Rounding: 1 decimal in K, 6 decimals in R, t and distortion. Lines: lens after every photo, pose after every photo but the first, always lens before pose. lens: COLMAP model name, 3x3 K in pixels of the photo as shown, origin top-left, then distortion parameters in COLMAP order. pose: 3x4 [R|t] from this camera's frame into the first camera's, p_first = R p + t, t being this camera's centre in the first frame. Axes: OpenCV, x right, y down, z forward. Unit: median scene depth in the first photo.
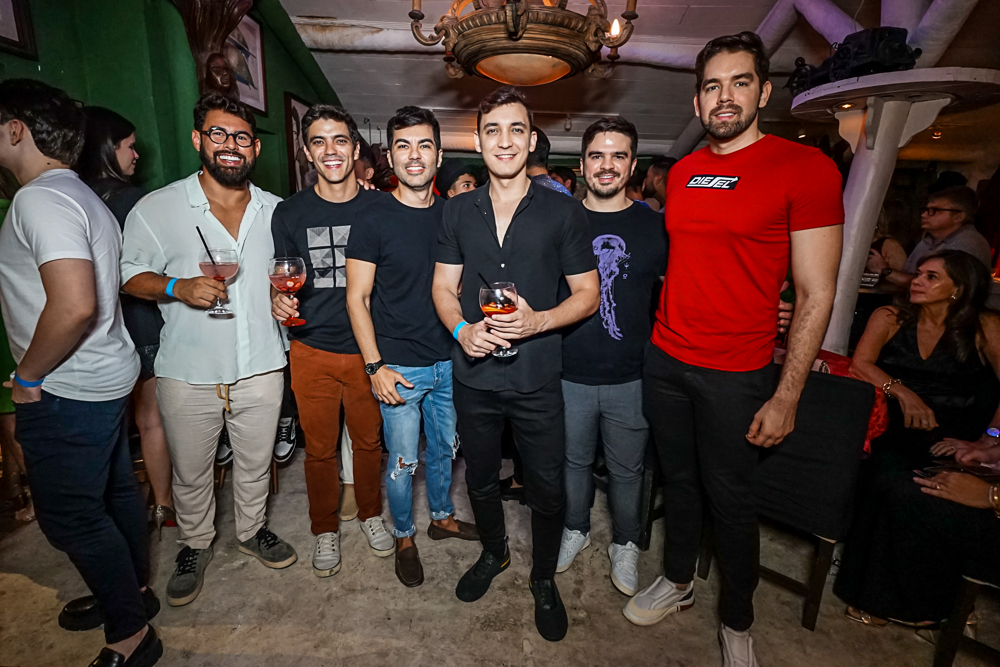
lens RADIAL K [[490.8, 0, 473.8], [0, 490.8, 354.4], [0, 0, 1]] dist [-0.002367, 0.002410]
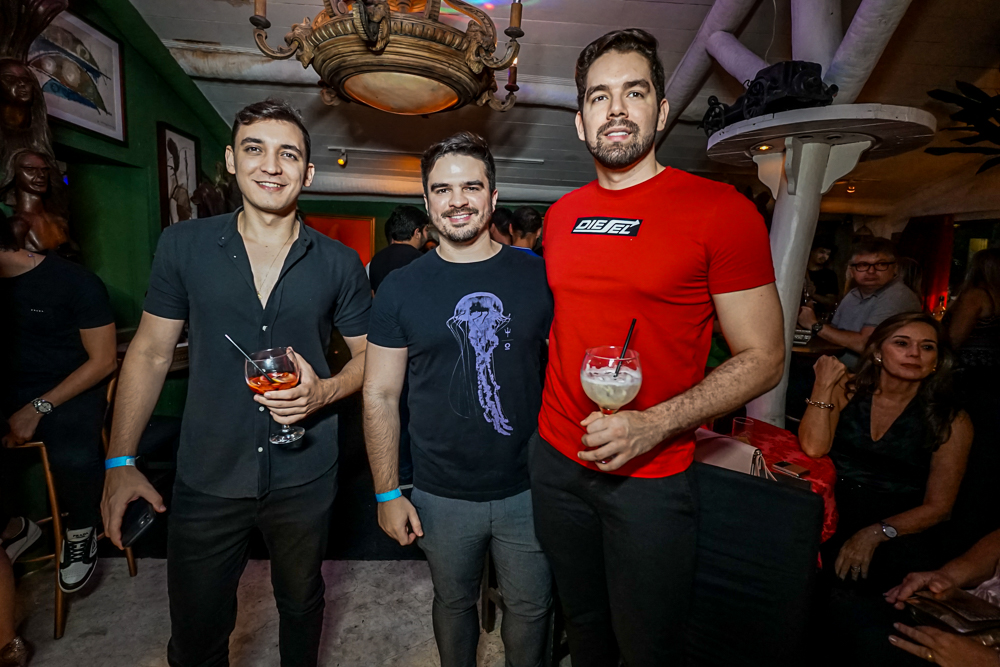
lens RADIAL K [[490.8, 0, 473.6], [0, 490.8, 353.0], [0, 0, 1]] dist [-0.002367, 0.002410]
pose [[0.995445, -0.010804, 0.094718, 0.156800], [0.018763, 0.996328, -0.083543, -0.072072], [-0.093468, 0.084940, 0.991992, 0.211877]]
